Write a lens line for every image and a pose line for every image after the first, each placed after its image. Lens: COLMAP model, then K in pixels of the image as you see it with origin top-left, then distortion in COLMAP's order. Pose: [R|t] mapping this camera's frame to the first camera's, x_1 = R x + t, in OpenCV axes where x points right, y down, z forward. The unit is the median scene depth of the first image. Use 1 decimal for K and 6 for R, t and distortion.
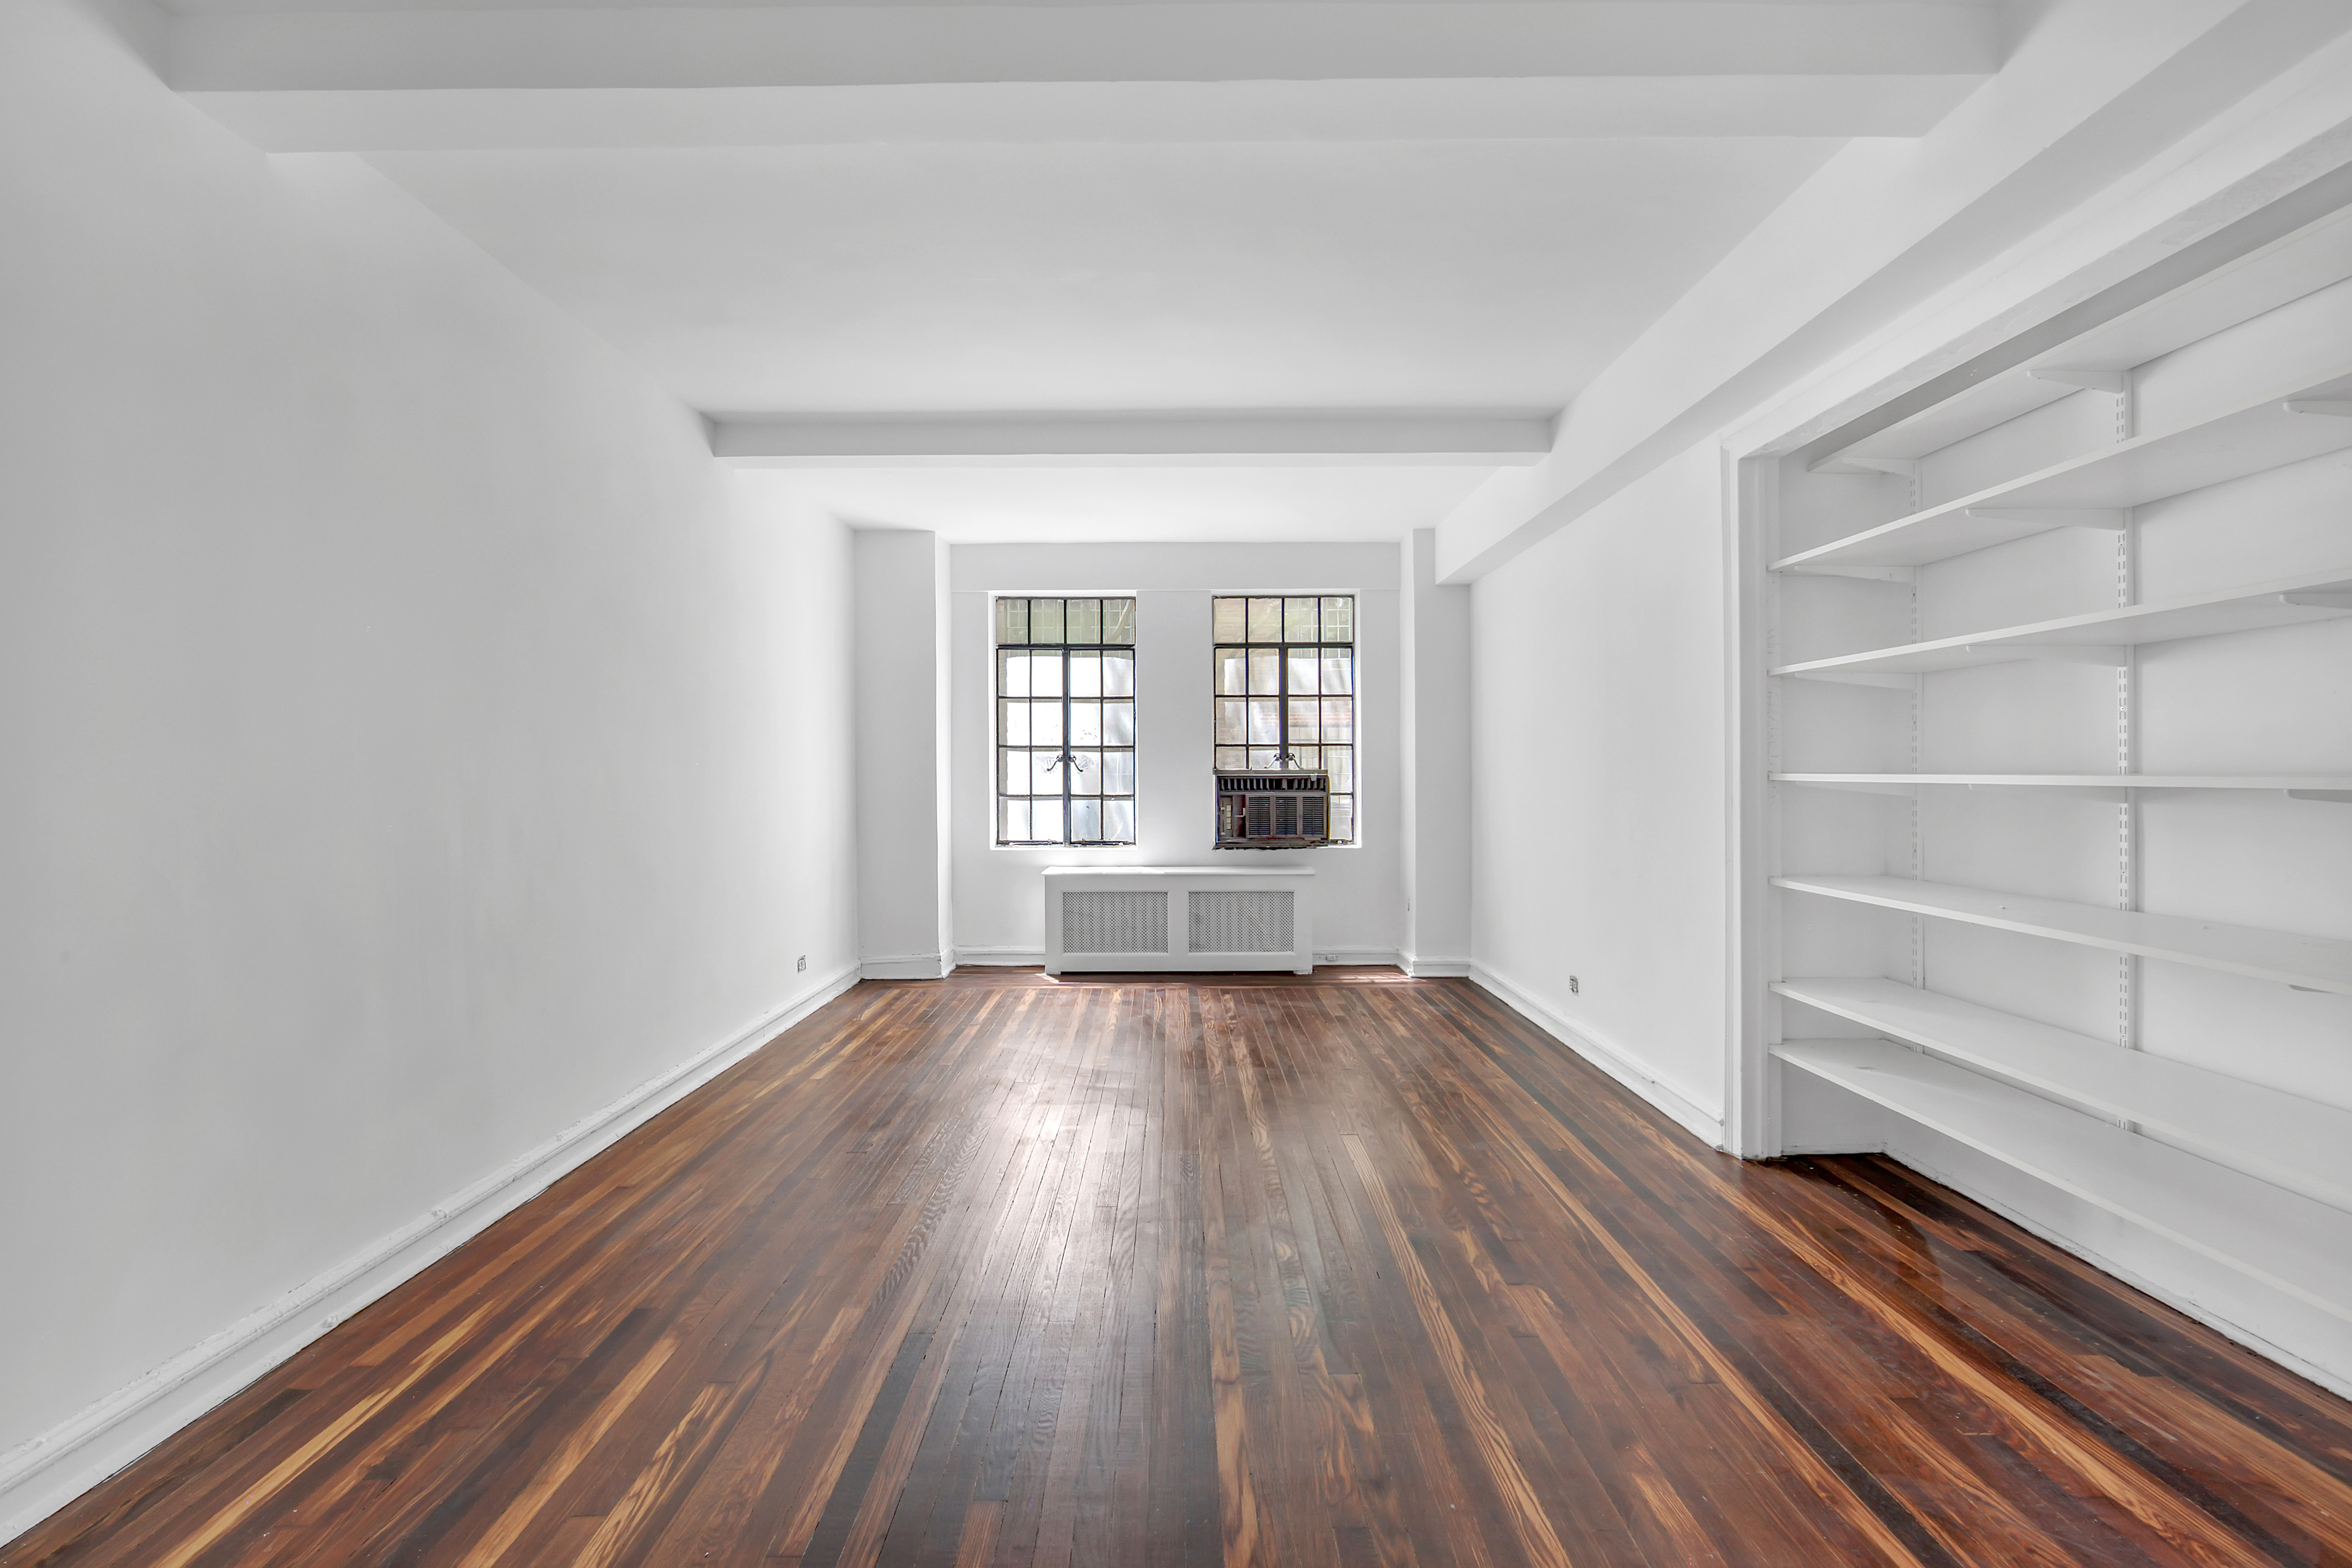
lens RADIAL K [[945.1, 0, 1176.0], [0, 945.1, 784.0], [0, 0, 1]] dist [-0.009821, 0.000688]
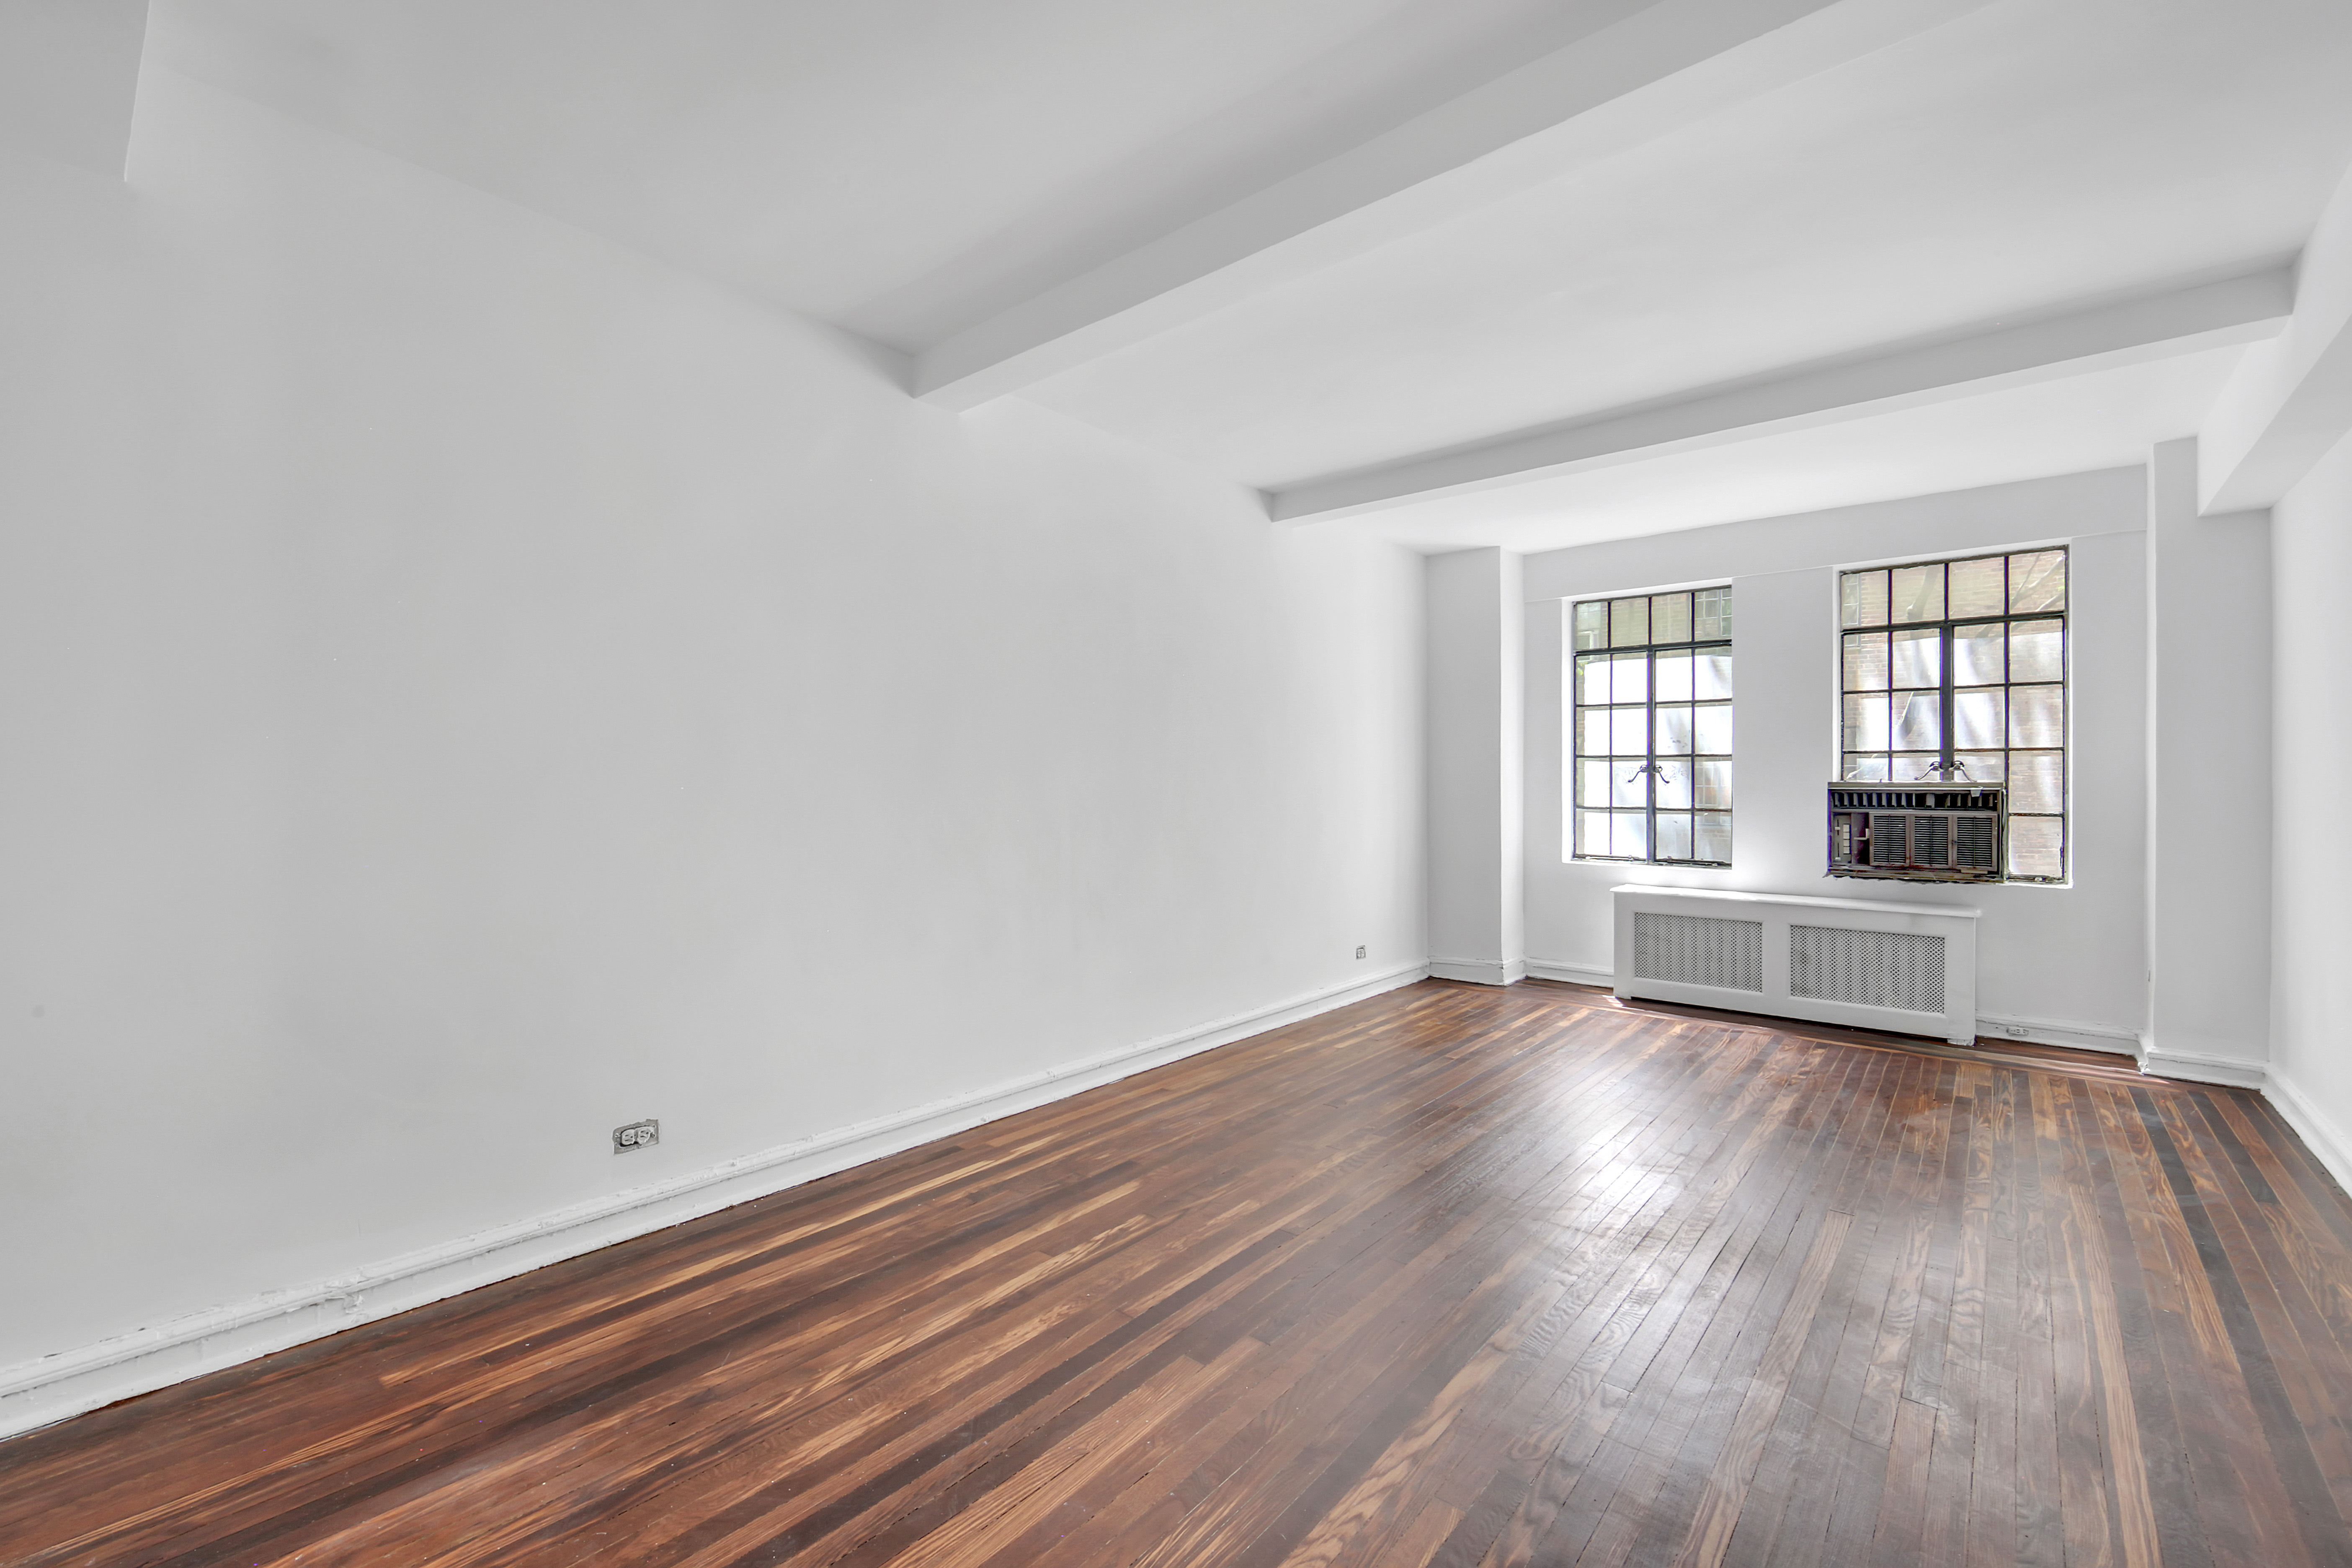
lens RADIAL K [[982.7, 0, 1180.3], [0, 982.7, 803.1], [0, 0, 1]] dist [-0.009199, 0.000635]
pose [[0.764078, 0.018840, -0.644849, 0.162188], [-0.013098, 0.999820, 0.013691, -0.000610], [0.644991, -0.002014, 0.764188, -0.030981]]
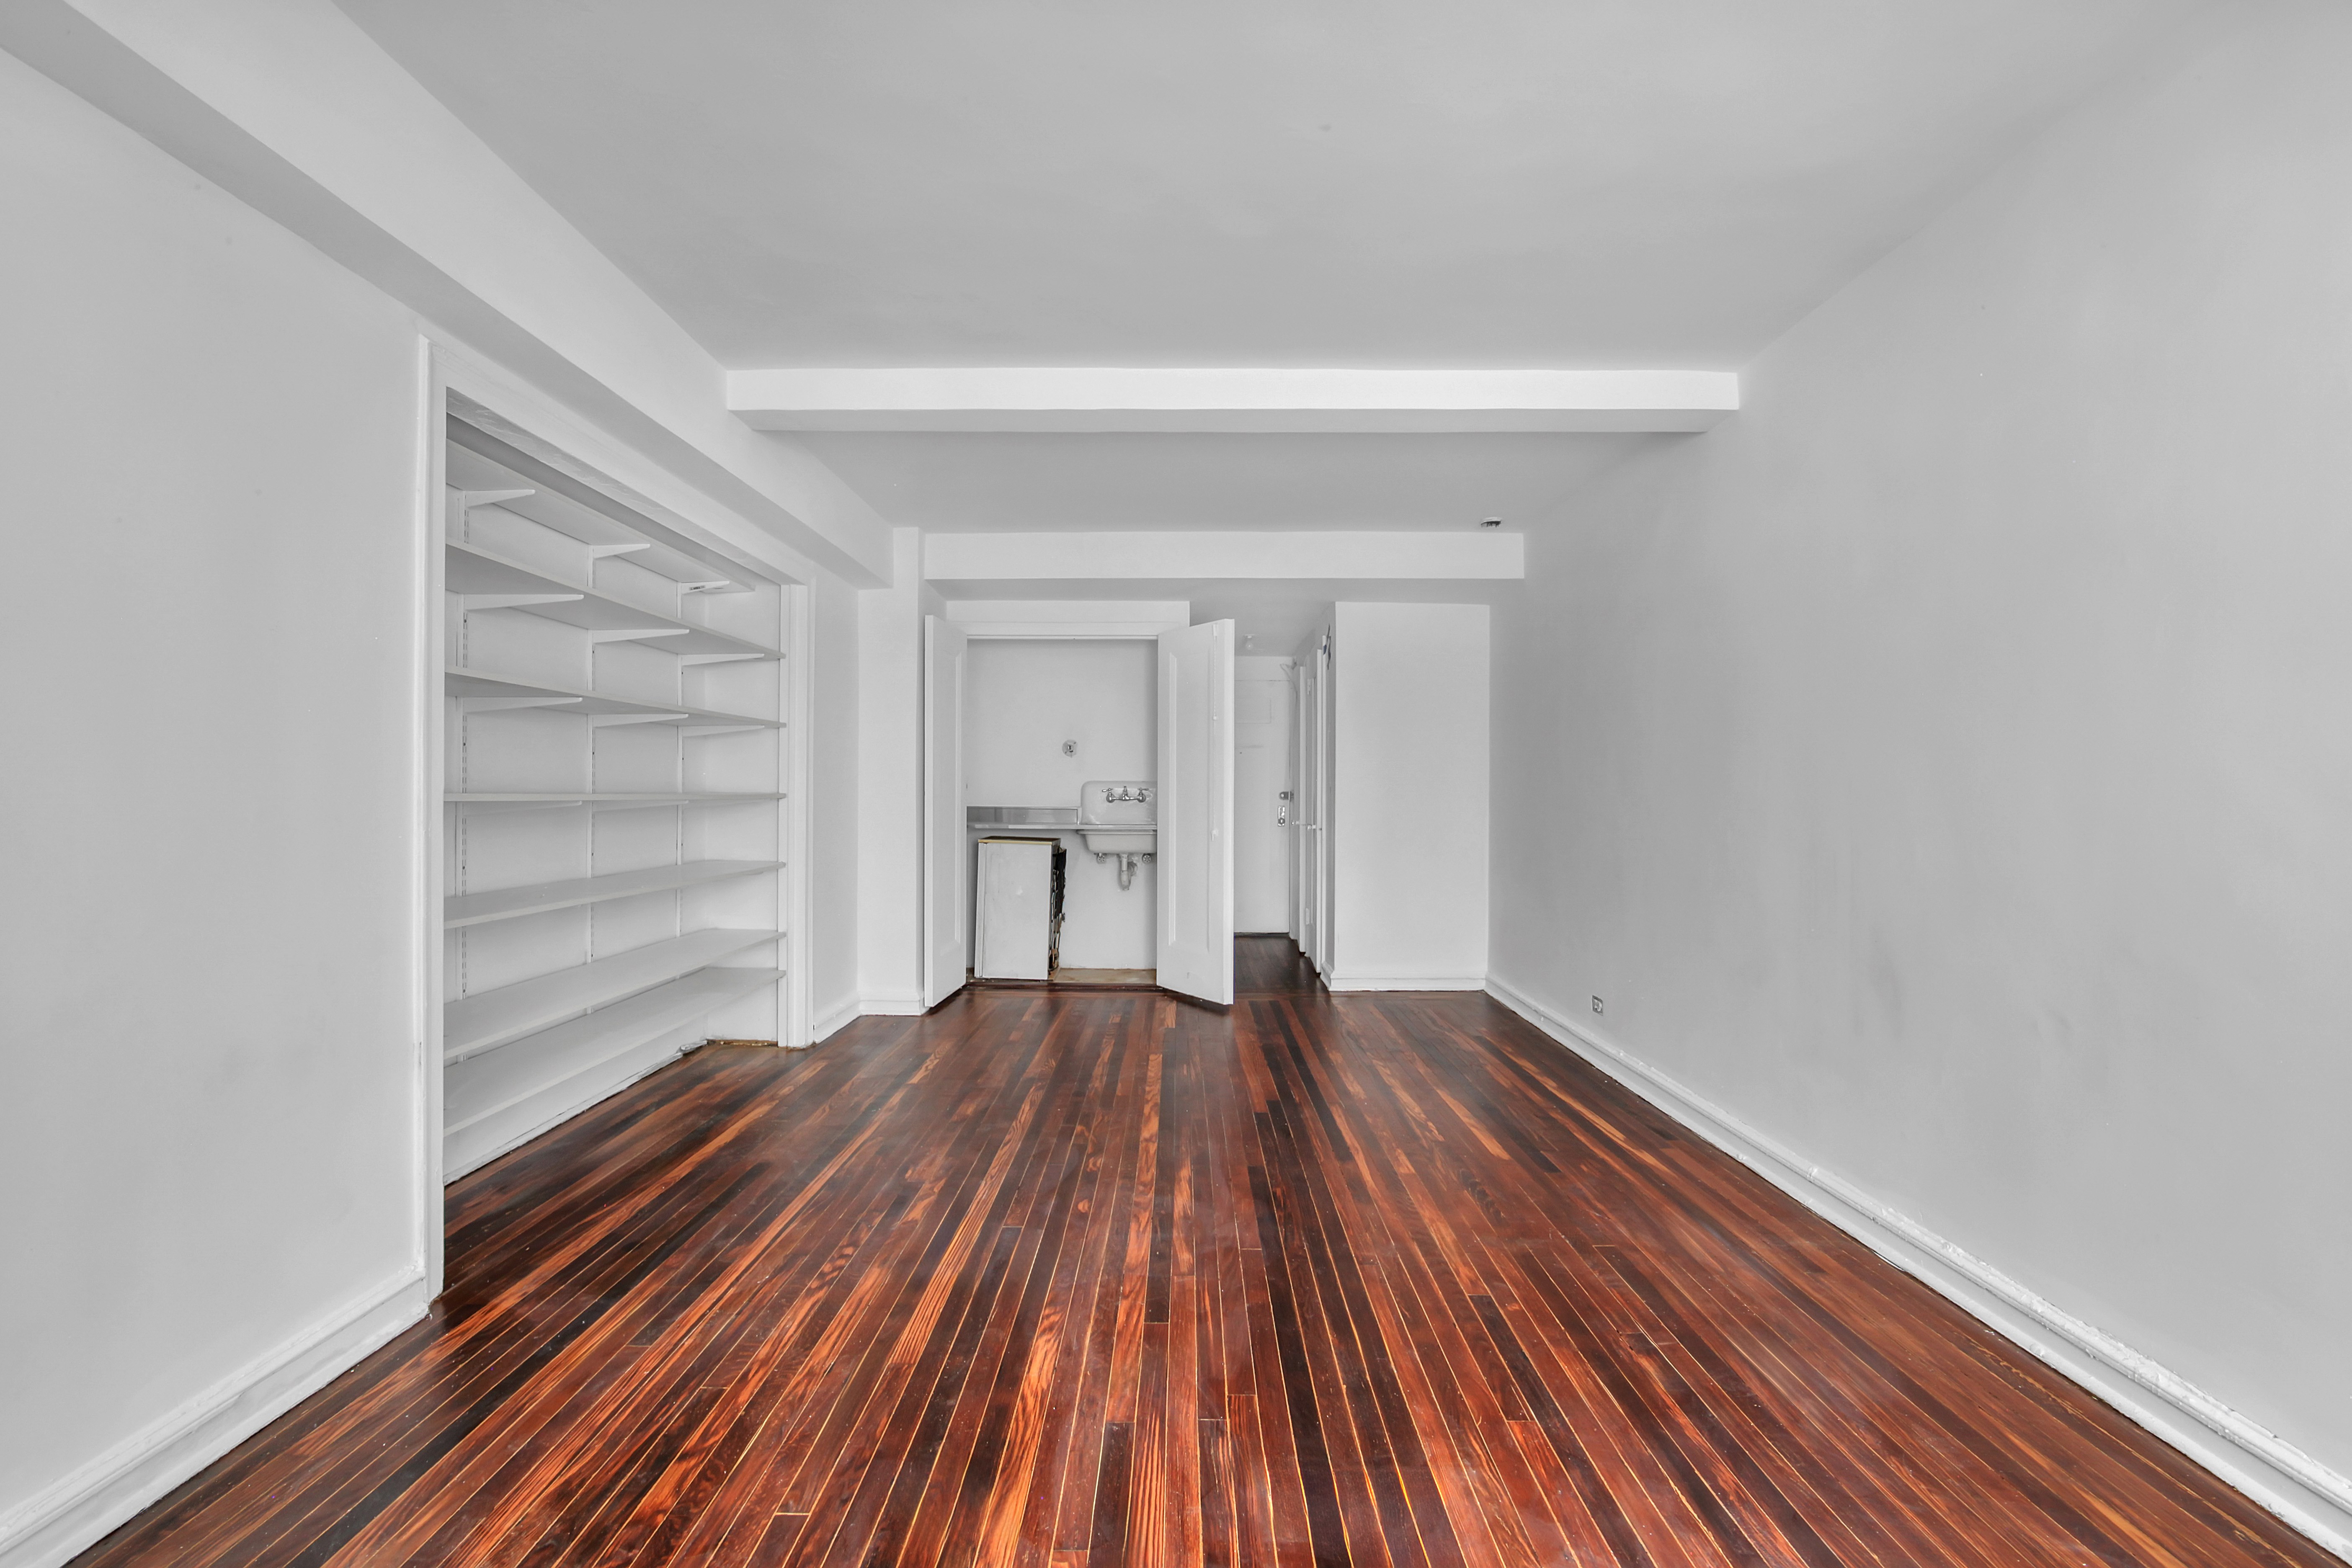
lens RADIAL K [[945.1, 0, 1176.0], [0, 945.1, 784.0], [0, 0, 1]] dist [-0.009821, 0.000688]
pose [[-0.999985, 0.001576, 0.005335, -0.002311], [0.001576, 0.999999, 0.000104, -0.009142], [-0.005335, 0.000112, -0.999986, 0.913974]]
